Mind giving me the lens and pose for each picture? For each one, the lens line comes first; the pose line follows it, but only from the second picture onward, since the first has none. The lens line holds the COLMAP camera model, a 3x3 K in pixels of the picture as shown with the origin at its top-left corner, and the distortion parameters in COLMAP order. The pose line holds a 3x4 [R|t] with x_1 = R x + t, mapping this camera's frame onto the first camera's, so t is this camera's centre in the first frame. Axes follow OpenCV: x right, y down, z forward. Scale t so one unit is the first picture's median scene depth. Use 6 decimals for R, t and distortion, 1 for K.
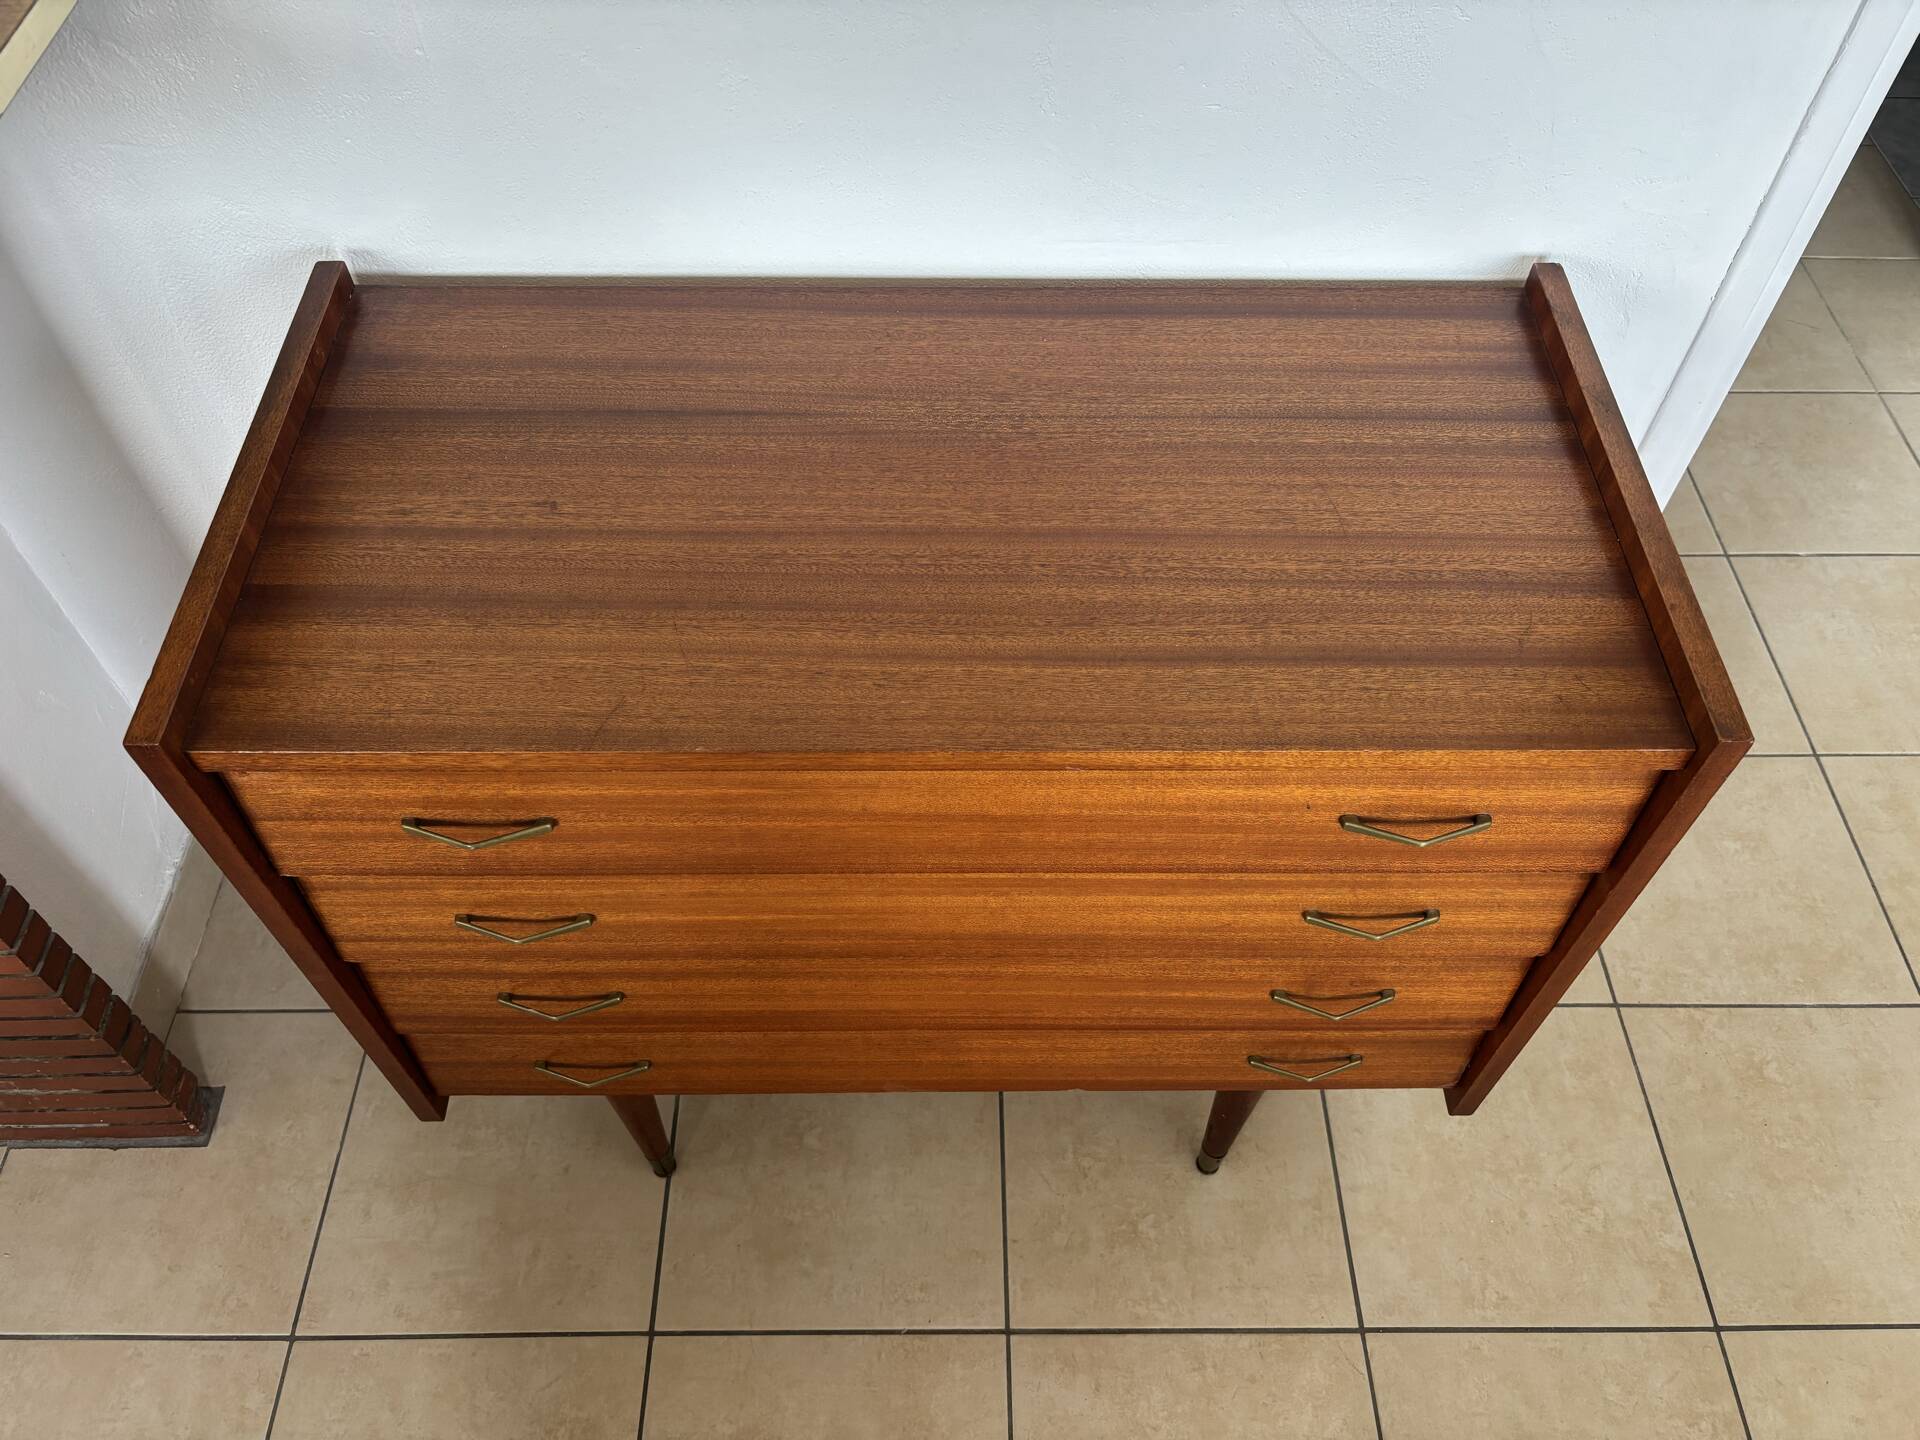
lens RADIAL K [[1510.1, 0, 959.6], [0, 1510.1, 718.6], [0, 0, 1]] dist [0.018043, -0.051378]
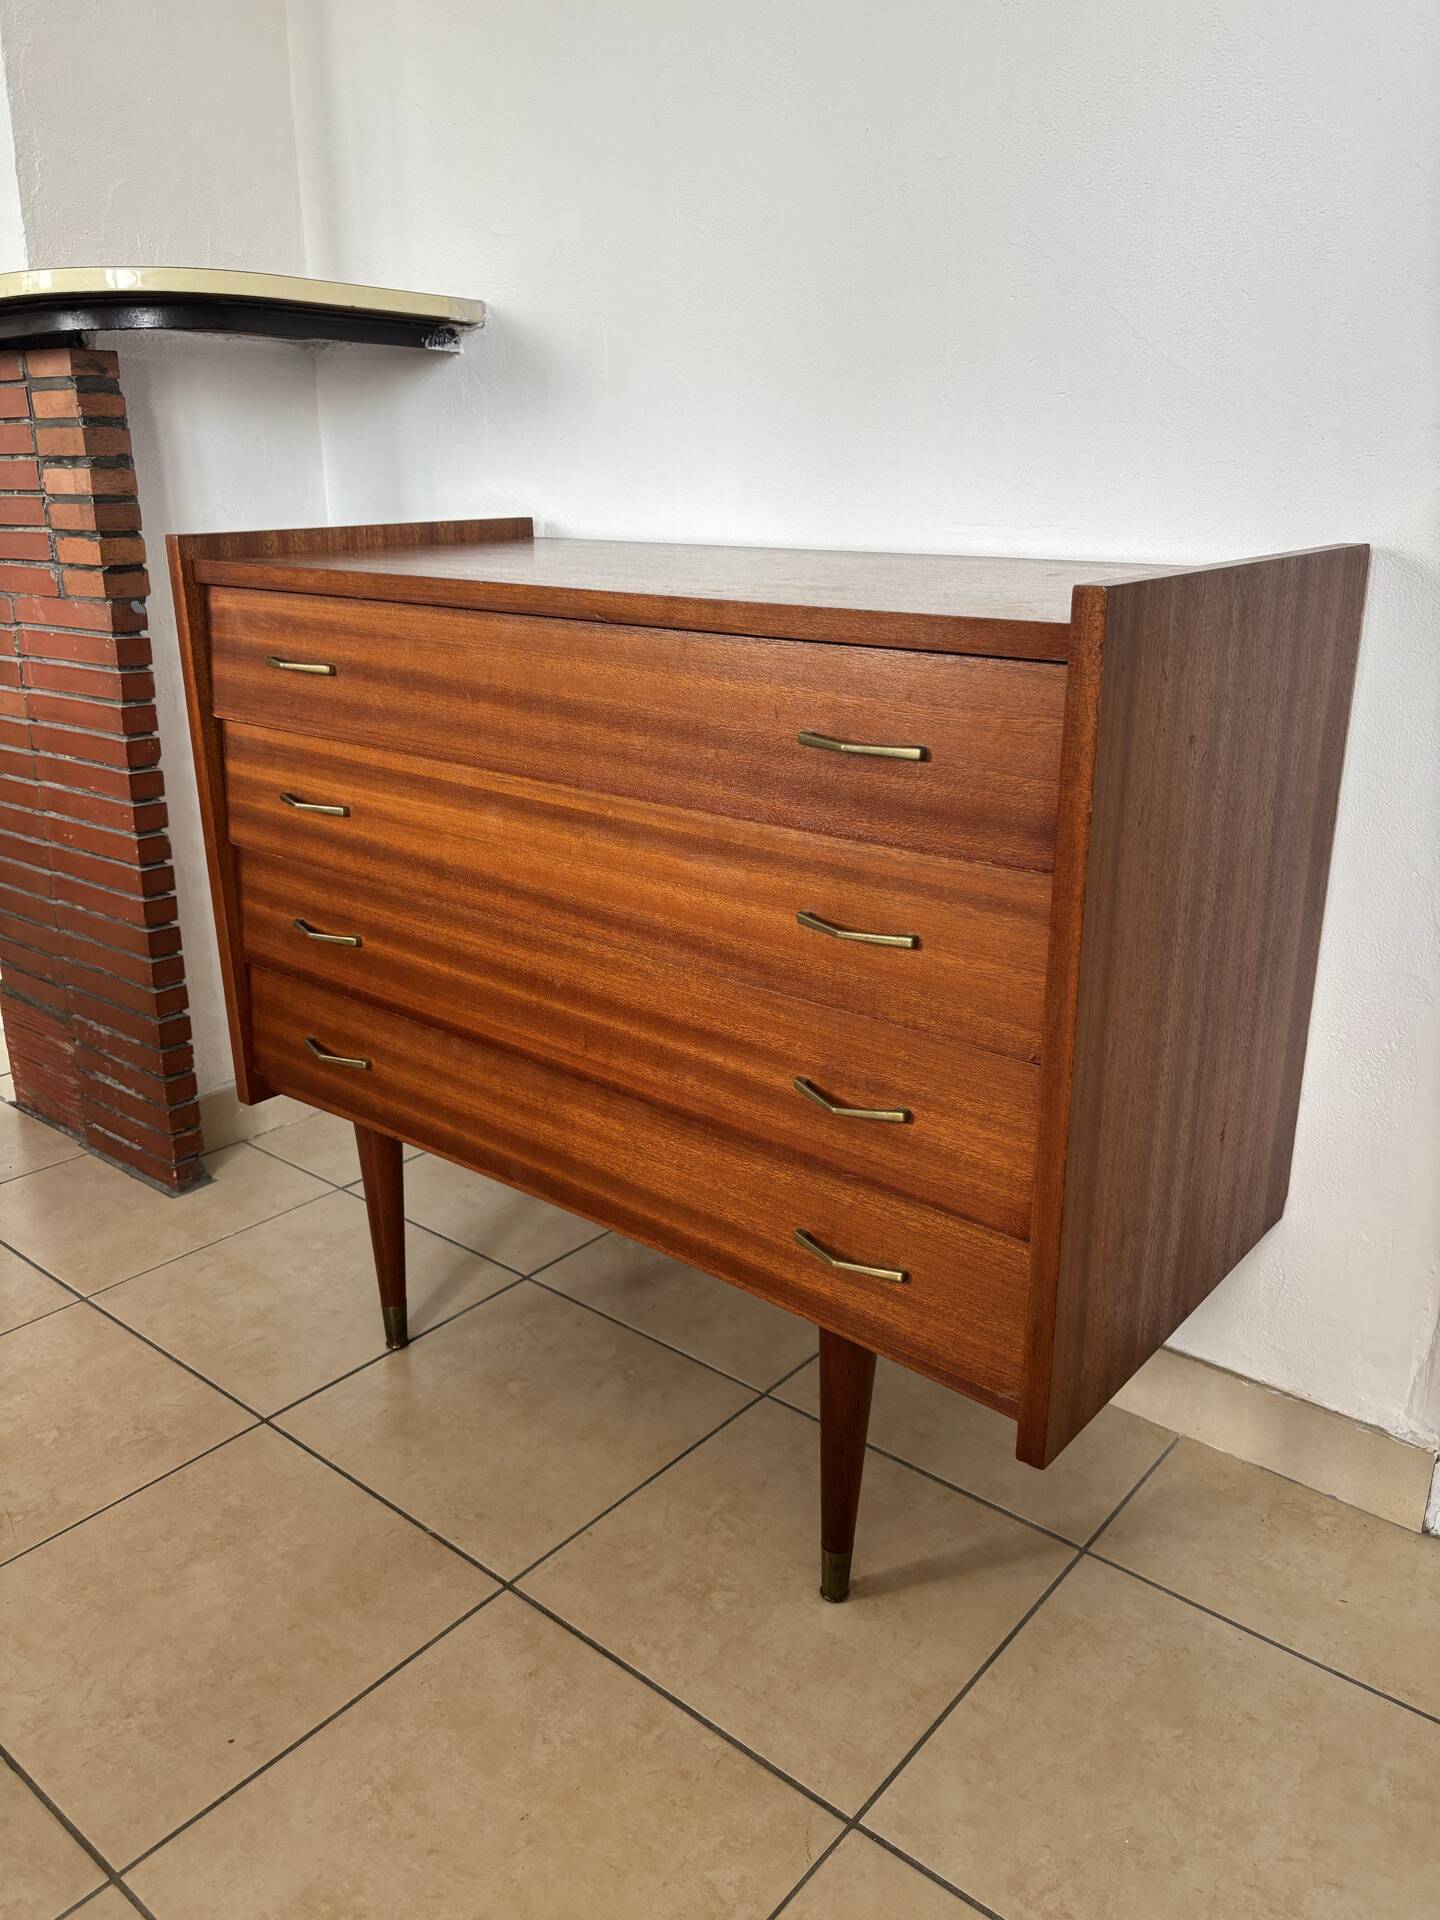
lens RADIAL K [[1510.1, 0, 709.8], [0, 1510.1, 956.5], [0, 0, 1]] dist [0.018043, -0.051378]
pose [[0.754818, 0.195135, -0.626236, 0.811417], [-0.514506, 0.768324, -0.380737, 0.558833], [0.406857, 0.609590, 0.680344, 0.356318]]
